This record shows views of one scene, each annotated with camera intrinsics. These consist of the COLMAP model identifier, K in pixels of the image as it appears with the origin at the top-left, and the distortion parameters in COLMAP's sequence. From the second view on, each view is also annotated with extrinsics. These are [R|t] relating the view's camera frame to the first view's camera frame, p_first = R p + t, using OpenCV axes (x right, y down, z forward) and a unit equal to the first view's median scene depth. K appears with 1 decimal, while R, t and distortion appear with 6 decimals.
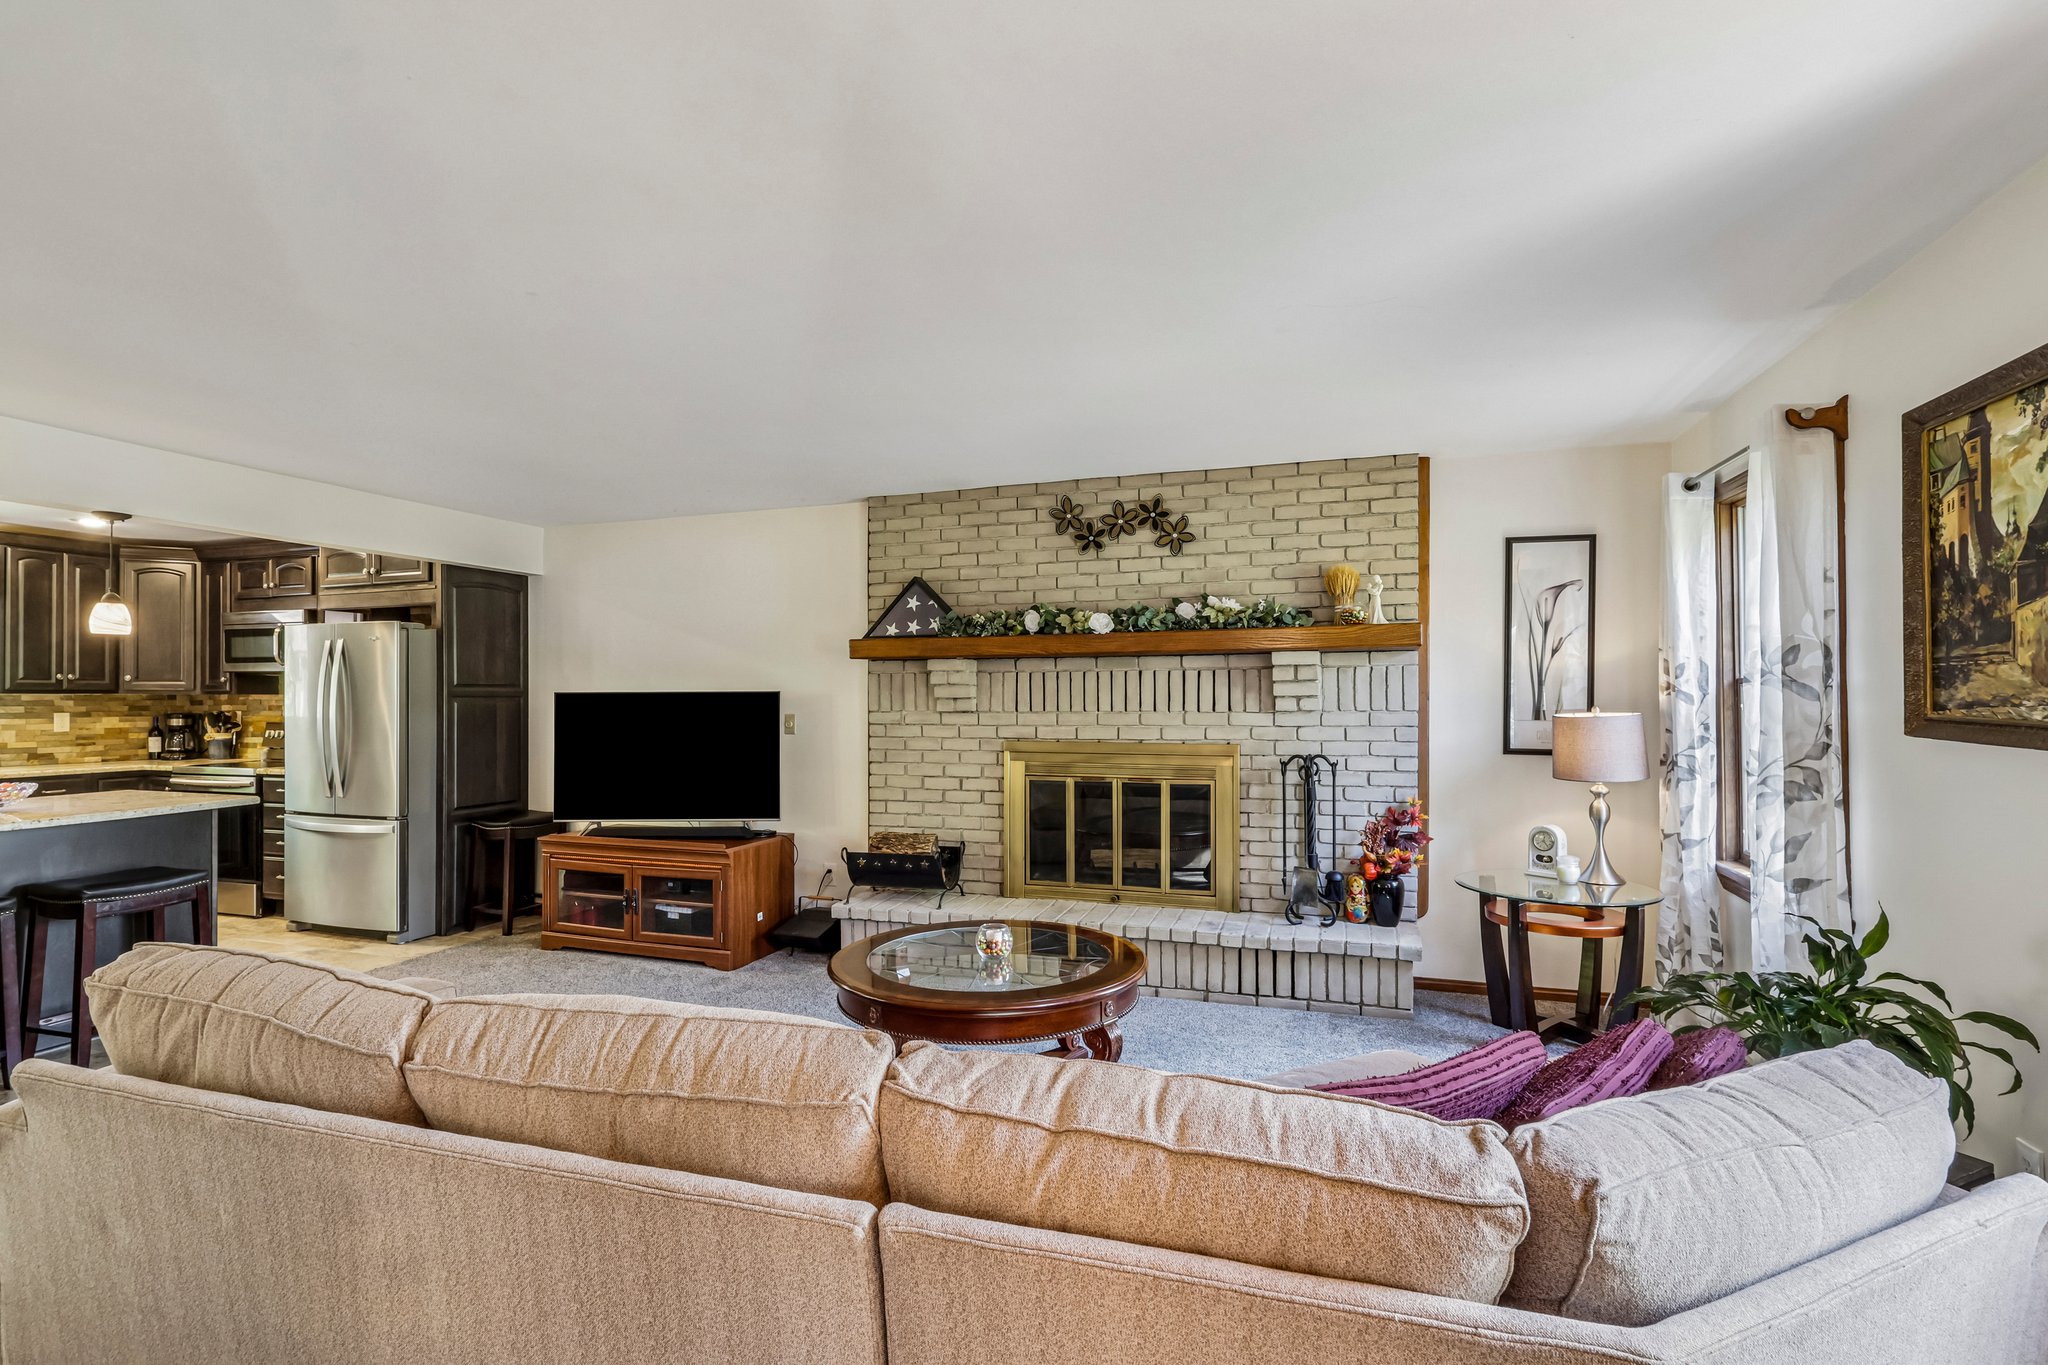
lens RADIAL K [[979.1, 0, 1002.8], [0, 979.1, 691.5], [0, 0, 1]] dist [-0.001014, 0.002613]
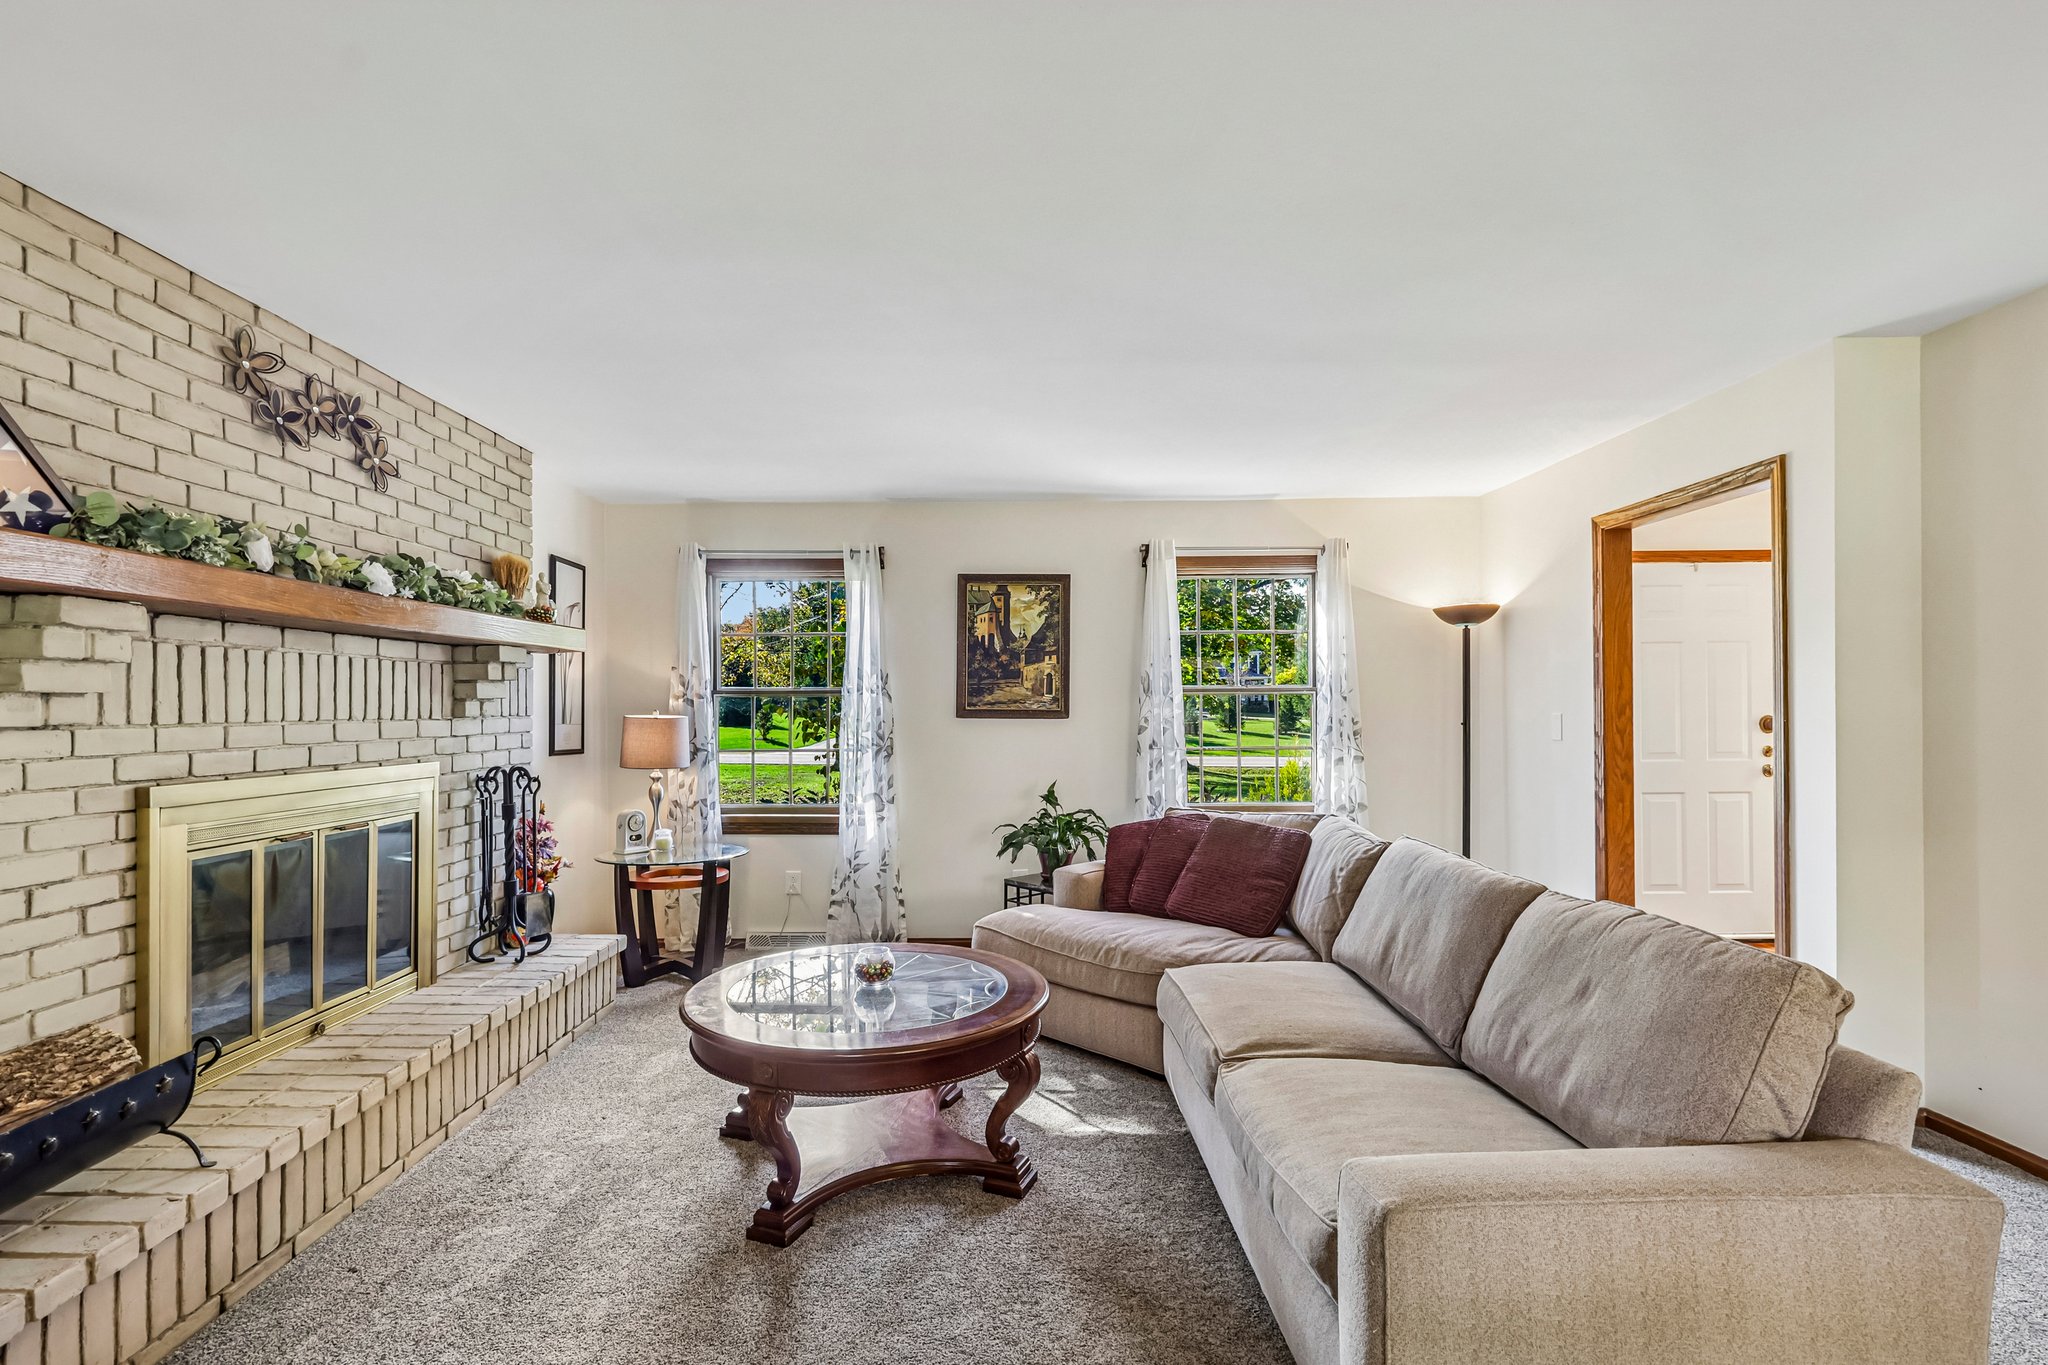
lens RADIAL K [[979.1, 0, 1008.2], [0, 979.1, 710.7], [0, 0, 1]] dist [-0.001014, 0.002613]
pose [[-0.319037, 0.002831, 0.947738, -0.592646], [0.002099, 0.999995, -0.002281, 0.016410], [-0.947740, 0.001261, -0.319042, 0.778474]]
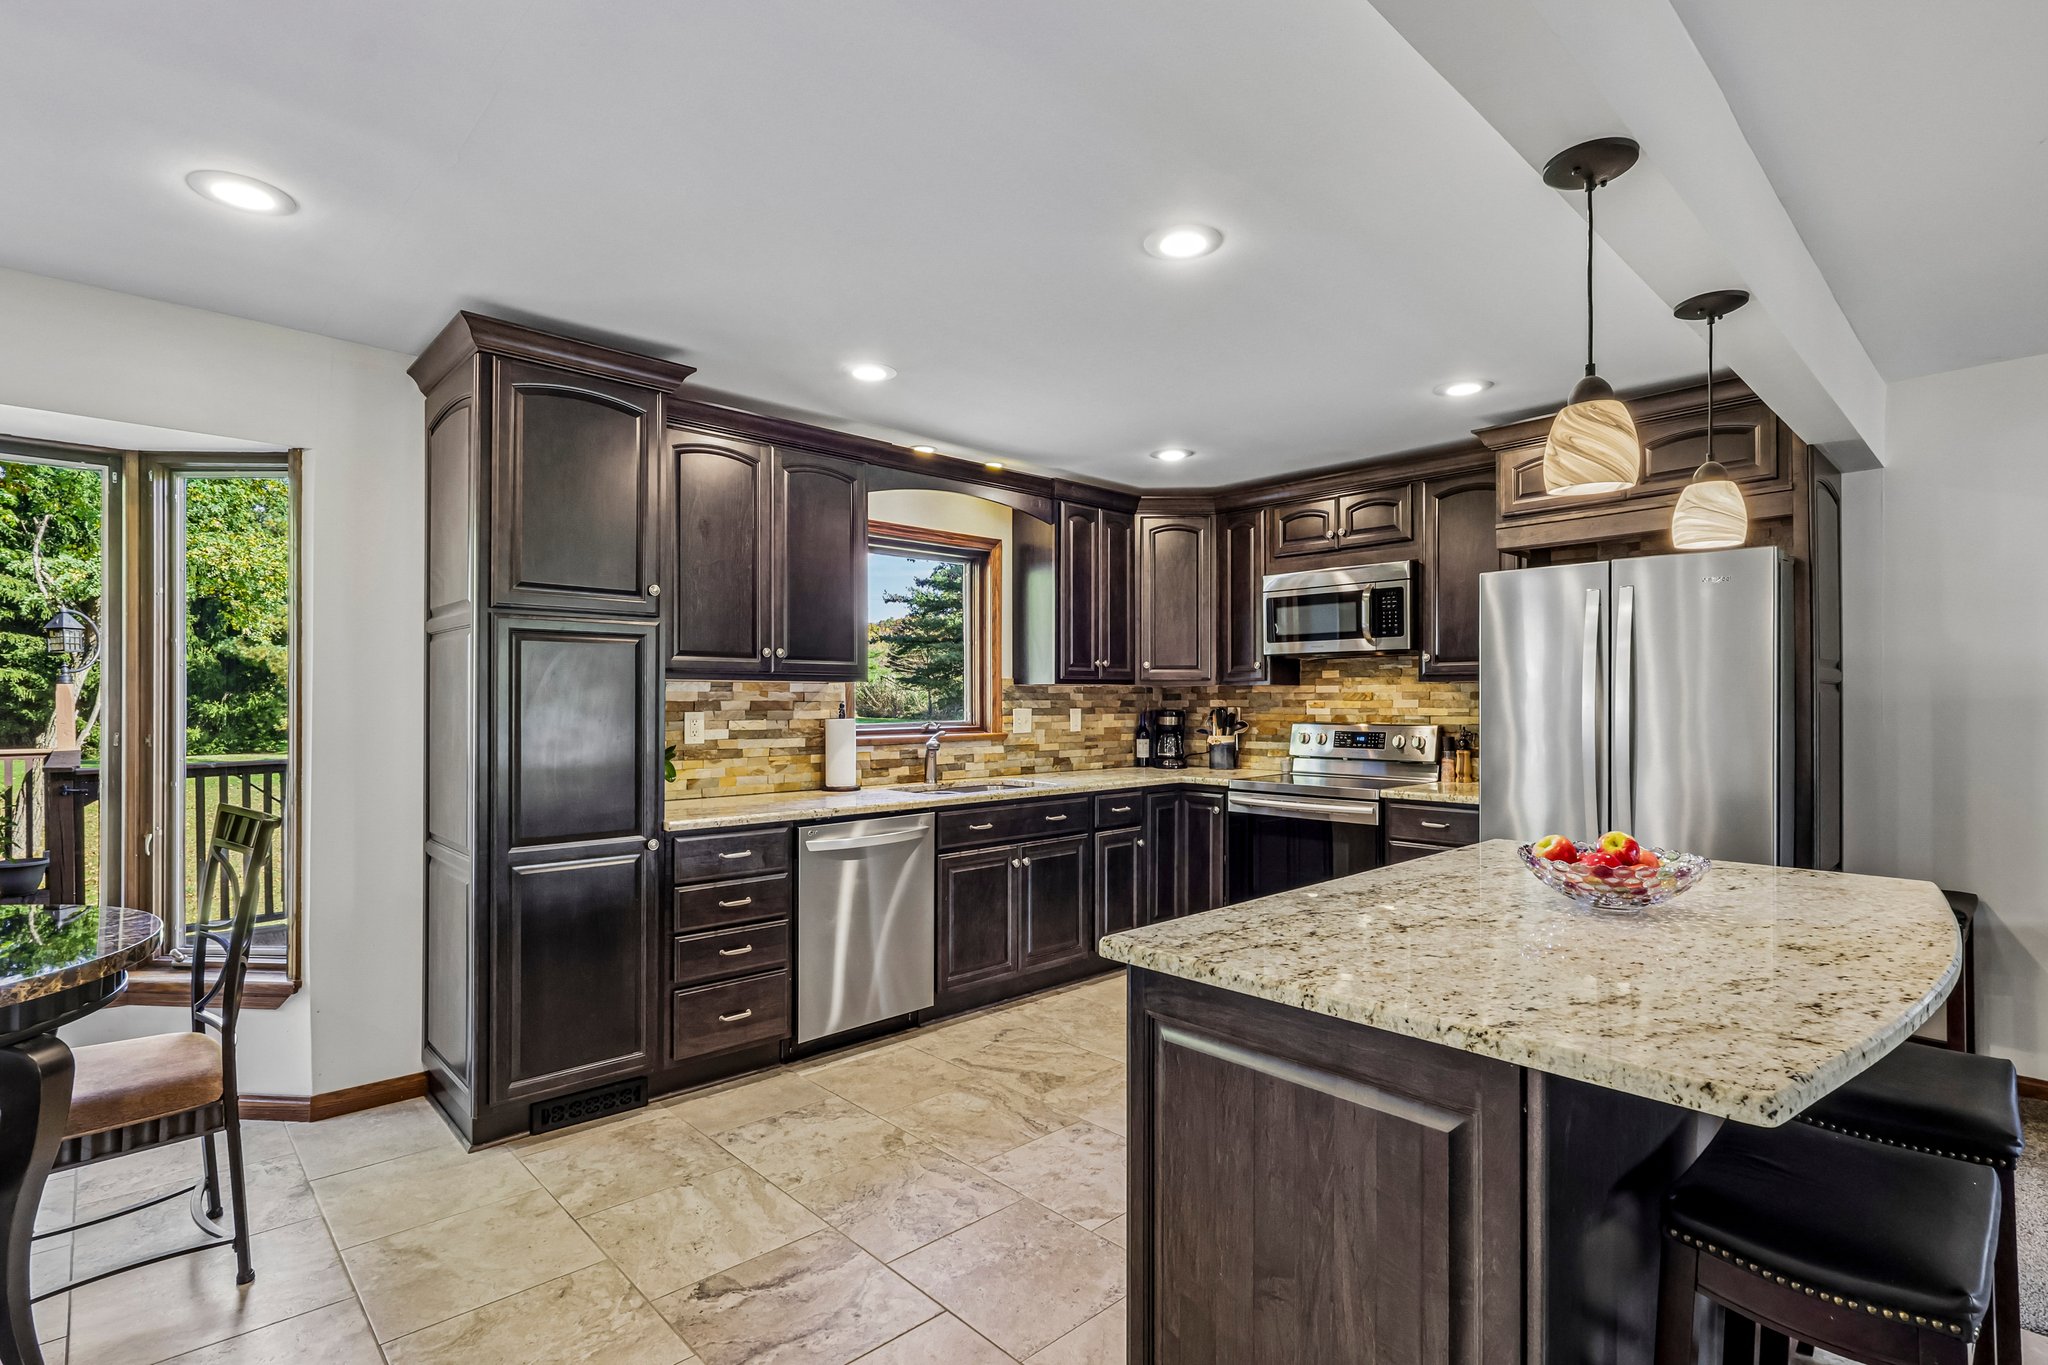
lens RADIAL K [[979.1, 0, 1013.0], [0, 979.1, 702.8], [0, 0, 1]] dist [-0.001014, 0.002613]
pose [[0.882234, -0.001220, -0.470810, -0.818786], [0.004955, 0.999965, 0.006693, 0.014880], [0.470785, -0.008238, 0.882209, 0.330269]]
